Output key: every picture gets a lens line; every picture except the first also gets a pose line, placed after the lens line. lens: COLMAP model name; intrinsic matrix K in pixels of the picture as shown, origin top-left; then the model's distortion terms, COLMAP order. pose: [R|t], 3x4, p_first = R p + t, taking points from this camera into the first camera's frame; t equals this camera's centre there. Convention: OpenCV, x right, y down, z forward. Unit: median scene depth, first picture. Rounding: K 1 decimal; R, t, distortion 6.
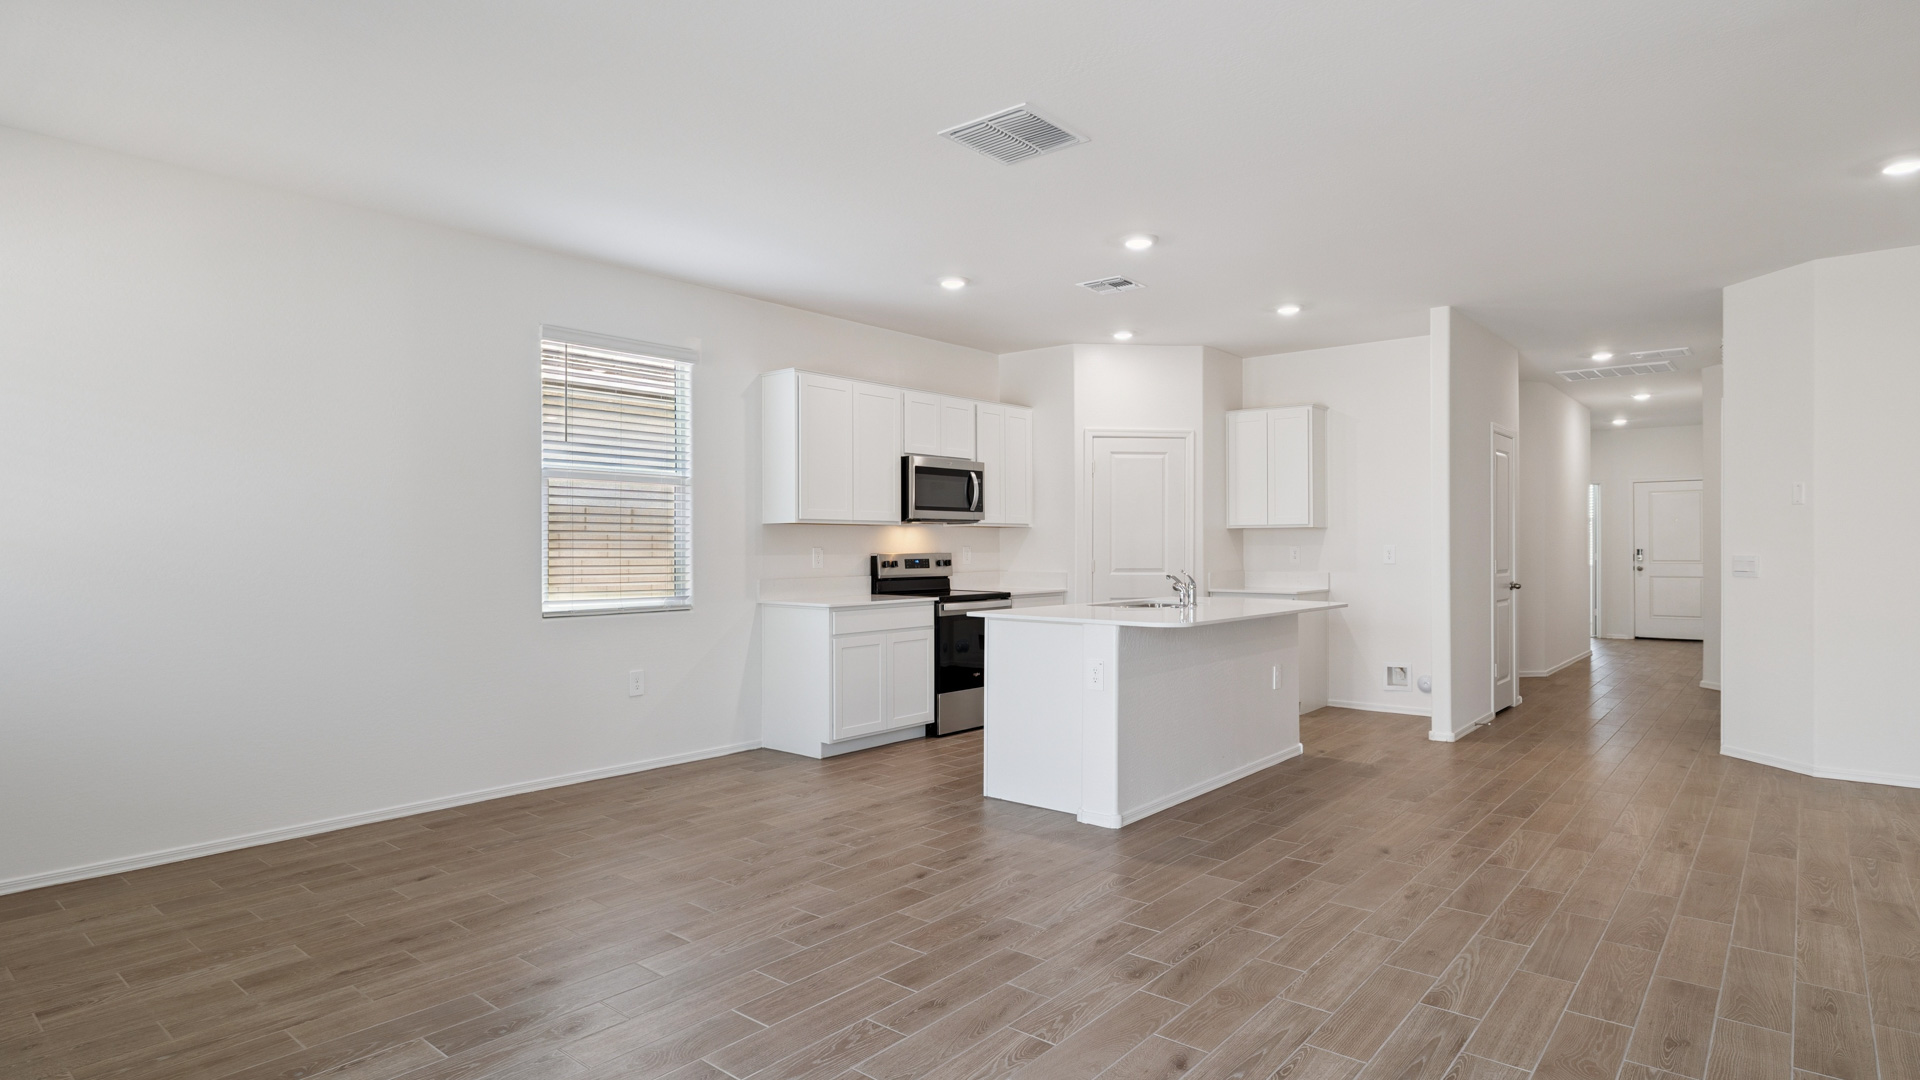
lens RADIAL K [[1008.4, 0, 978.2], [0, 1008.4, 540.9], [0, 0, 1]] dist [-0.004657, 0.000146]
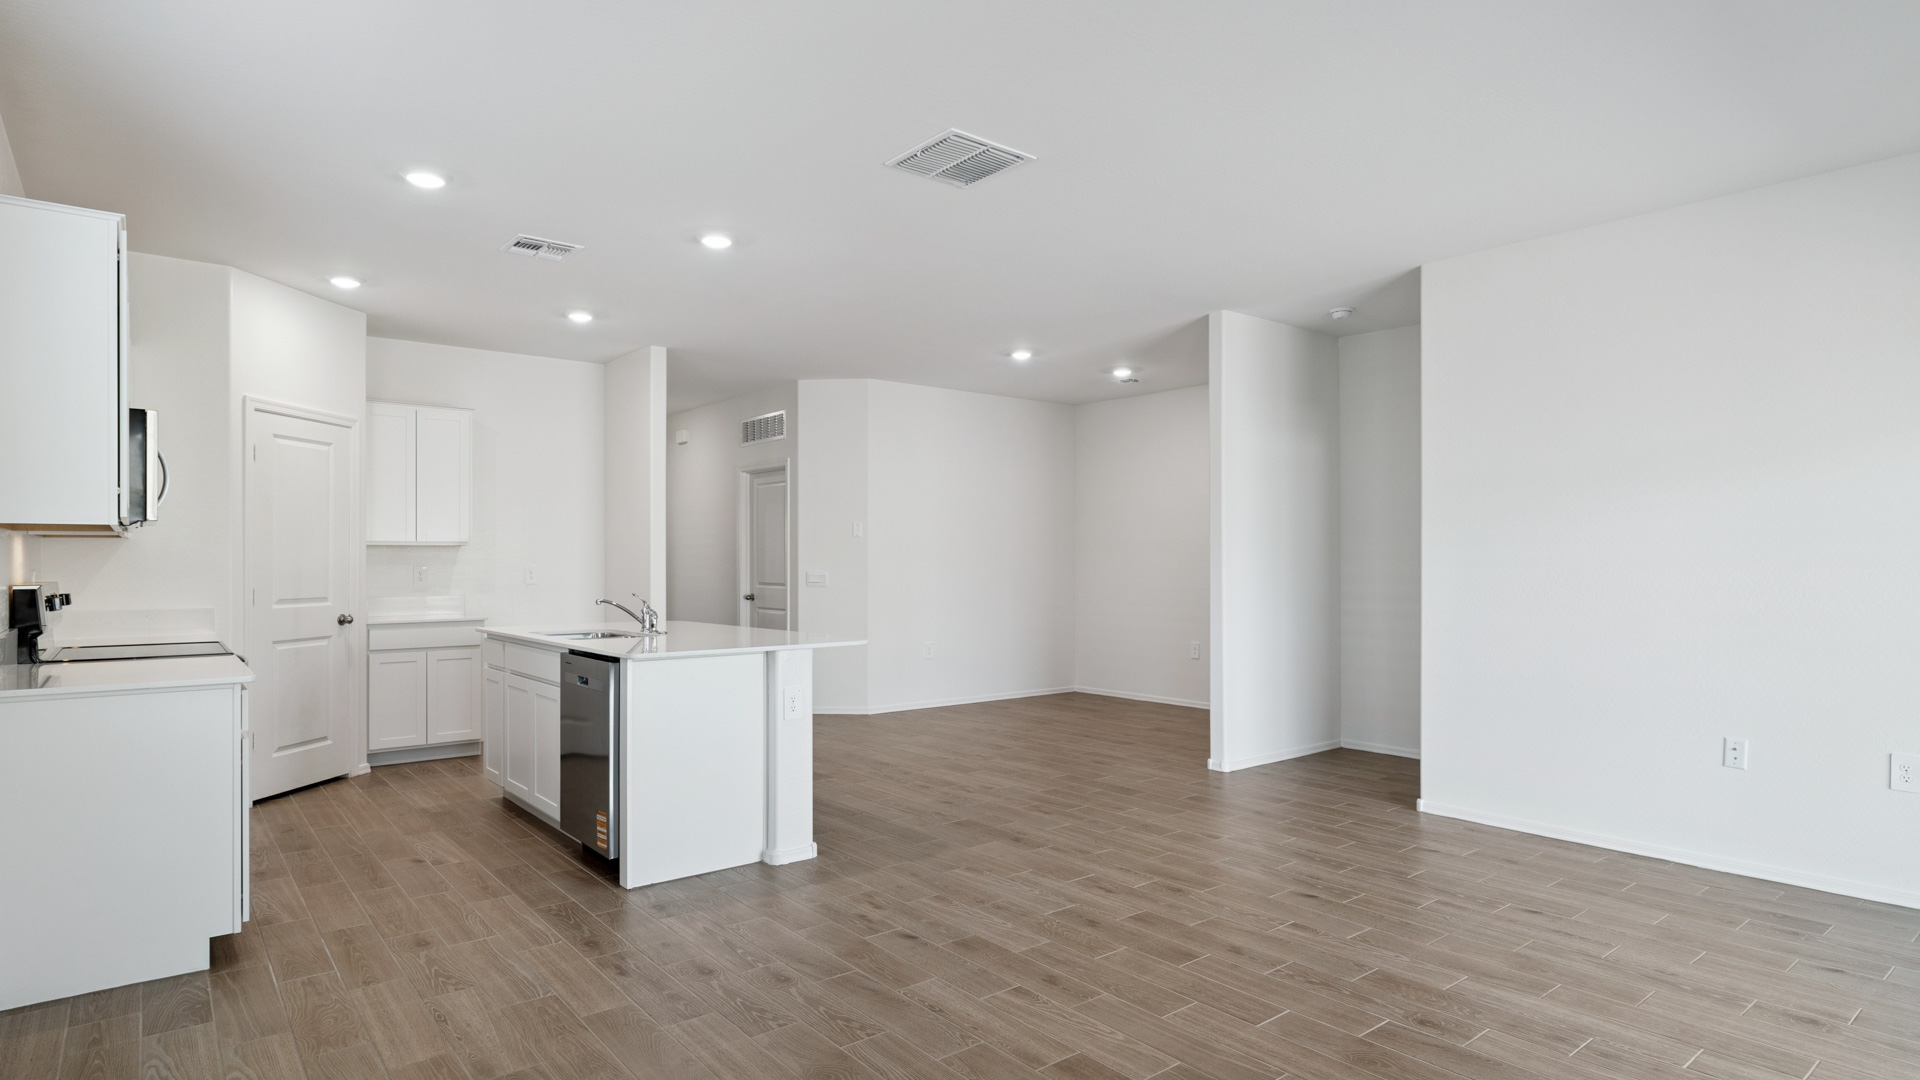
lens RADIAL K [[1008.4, 0, 967.1], [0, 1008.4, 557.0], [0, 0, 1]] dist [-0.004657, 0.000146]
pose [[0.202675, 0.004257, 0.979237, -0.573123], [-0.001936, 0.999990, -0.003947, -0.000649], [-0.979244, -0.001096, 0.202681, 0.477876]]
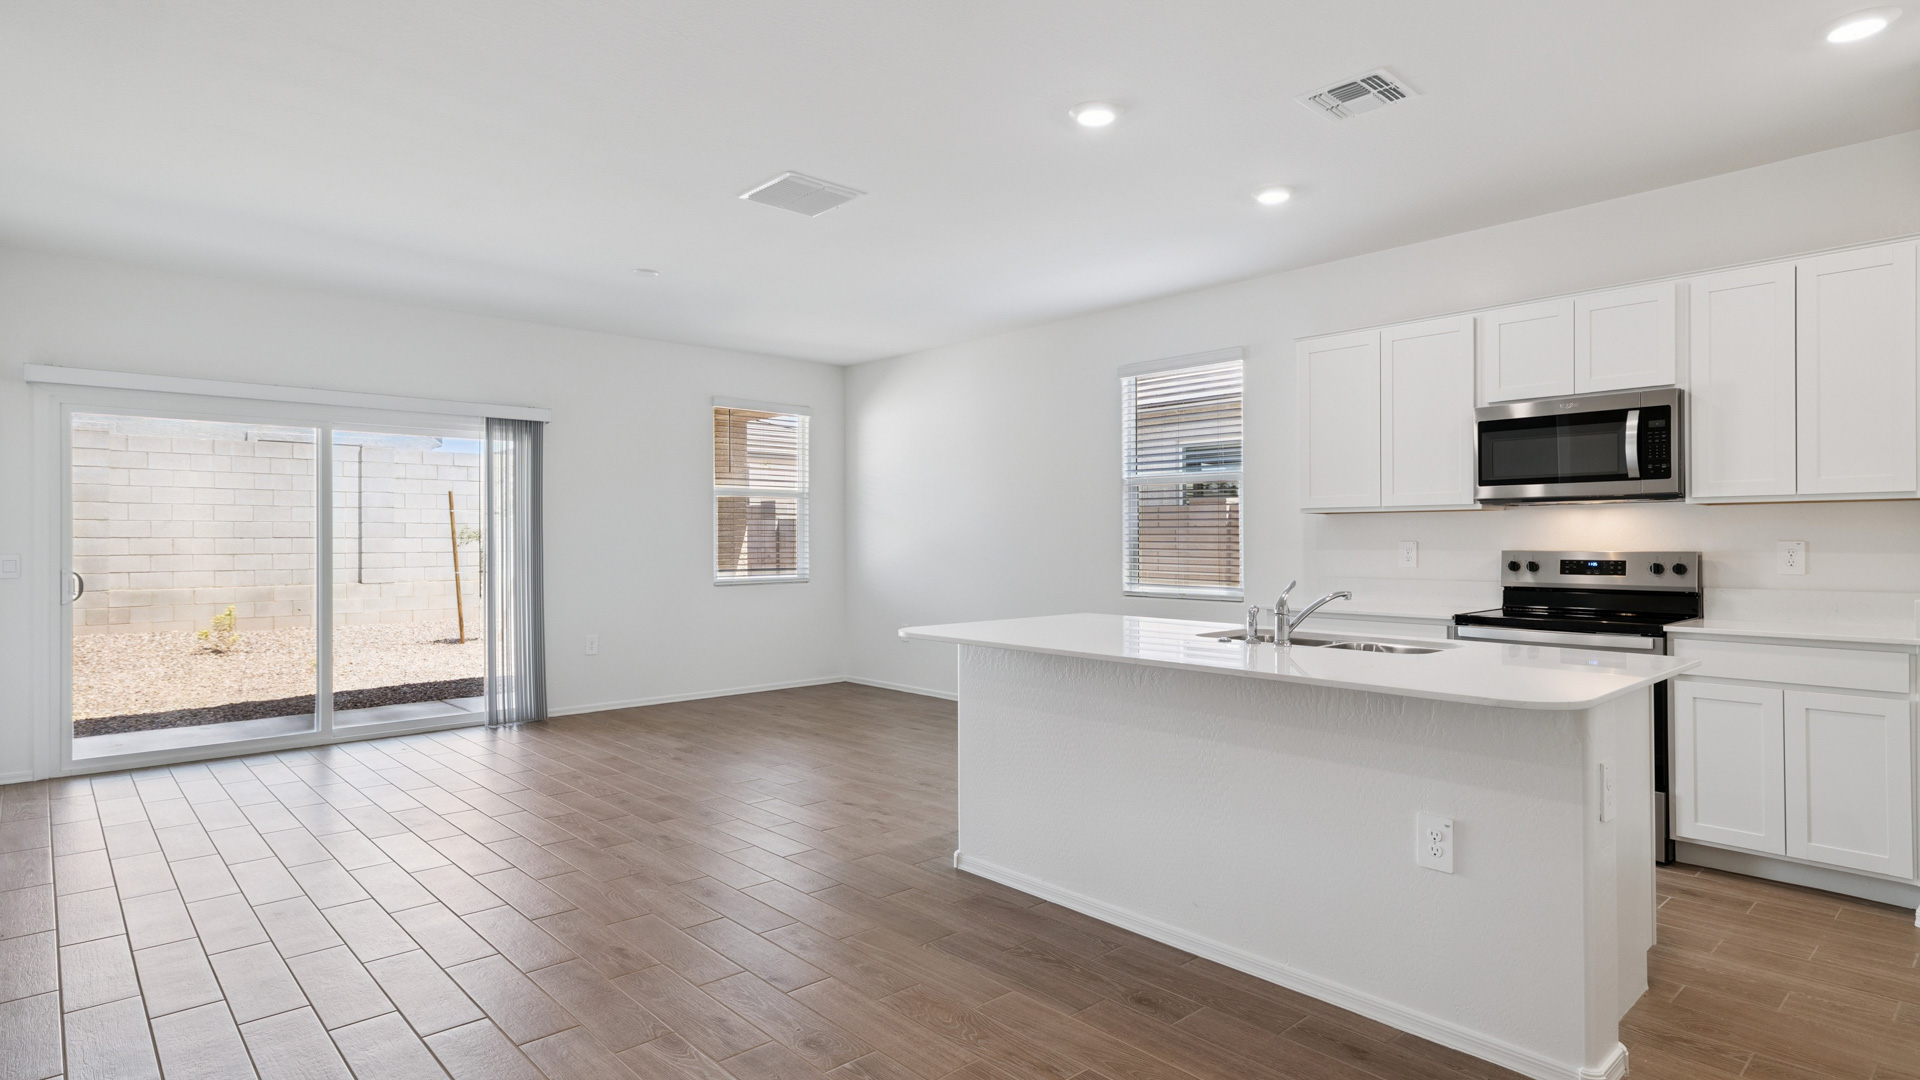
lens RADIAL K [[1008.4, 0, 972.0], [0, 1008.4, 539.7], [0, 0, 1]] dist [-0.004657, 0.000146]
pose [[-0.136415, -0.000266, -0.990652, 0.716076], [0.004238, 0.999991, -0.000852, 0.004758], [0.990643, -0.004315, -0.136412, 0.821392]]
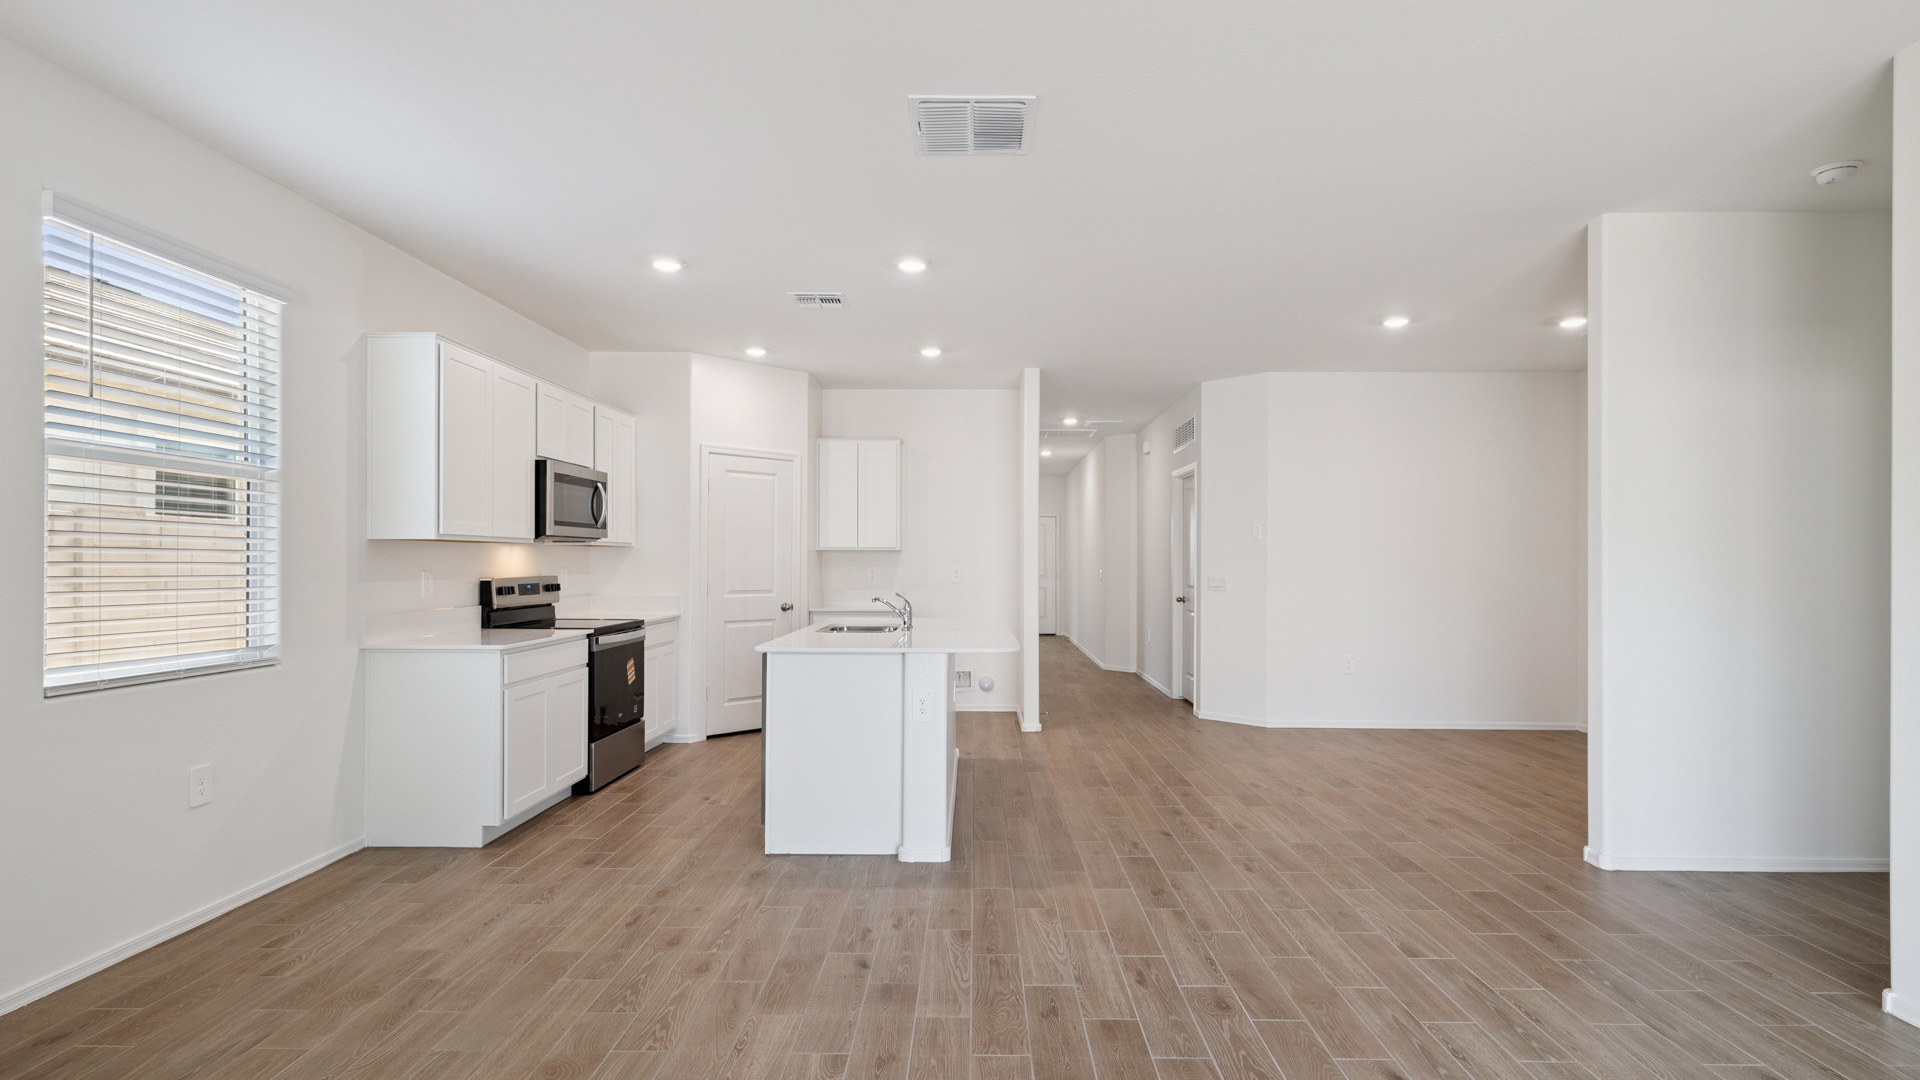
lens RADIAL K [[910.5, 0, 970.8], [0, 910.5, 554.0], [0, 0, 1]] dist [0.001397, 0.001189]
pose [[0.777960, 0.008580, 0.628255, -0.291659], [-0.006380, 0.999963, -0.005756, -0.005279], [-0.628281, 0.000470, 0.777986, 0.216750]]
